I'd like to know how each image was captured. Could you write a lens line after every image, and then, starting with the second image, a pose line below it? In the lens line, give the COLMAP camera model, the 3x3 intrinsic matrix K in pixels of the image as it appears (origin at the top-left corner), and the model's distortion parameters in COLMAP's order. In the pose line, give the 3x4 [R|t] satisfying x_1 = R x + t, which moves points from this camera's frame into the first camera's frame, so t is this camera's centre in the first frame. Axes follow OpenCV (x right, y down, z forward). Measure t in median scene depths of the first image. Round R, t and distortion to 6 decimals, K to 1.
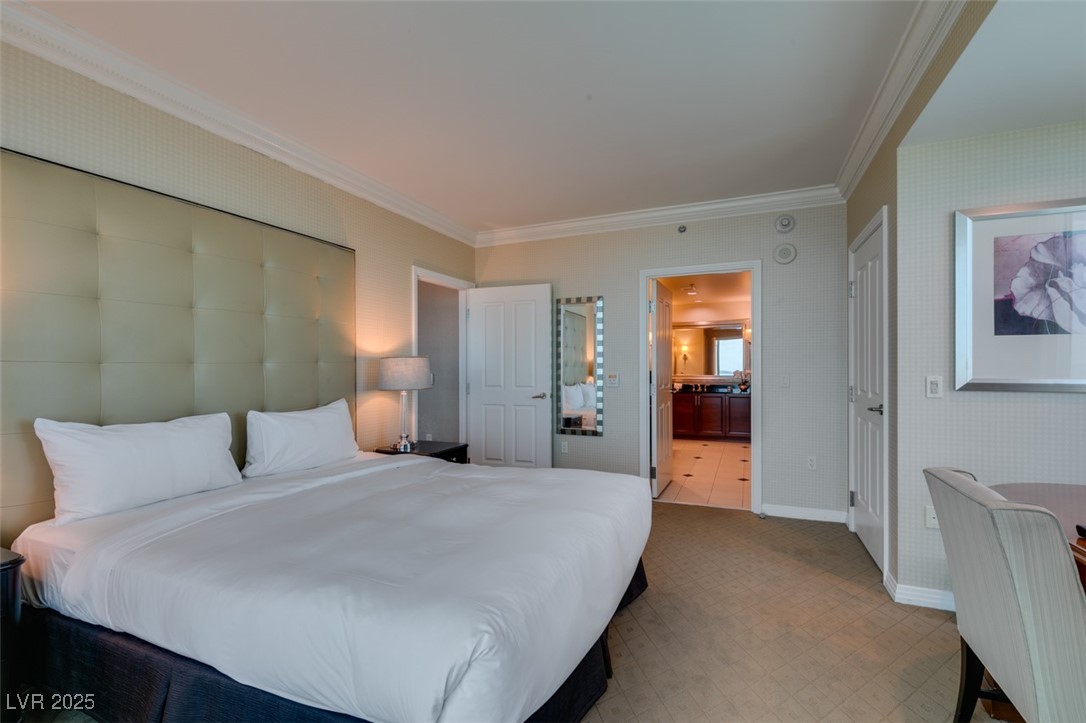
lens RADIAL K [[487.5, 0, 543.4], [0, 487.5, 363.9], [0, 0, 1]] dist [0.005643, -0.003710]
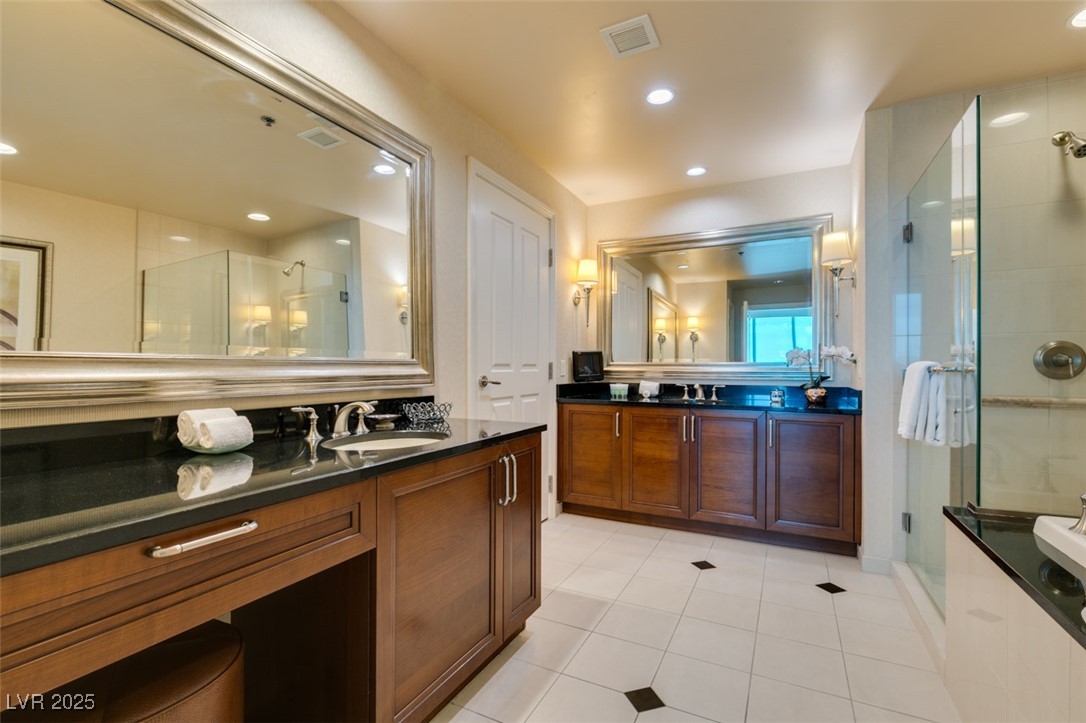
lens RADIAL K [[487.5, 0, 543.4], [0, 487.5, 363.9], [0, 0, 1]] dist [0.005643, -0.003710]
pose [[0.997177, 0.006350, -0.074823, 0.221564], [-0.006483, 0.999978, -0.001535, 0.026493], [0.074811, 0.002015, 0.997196, 0.589144]]
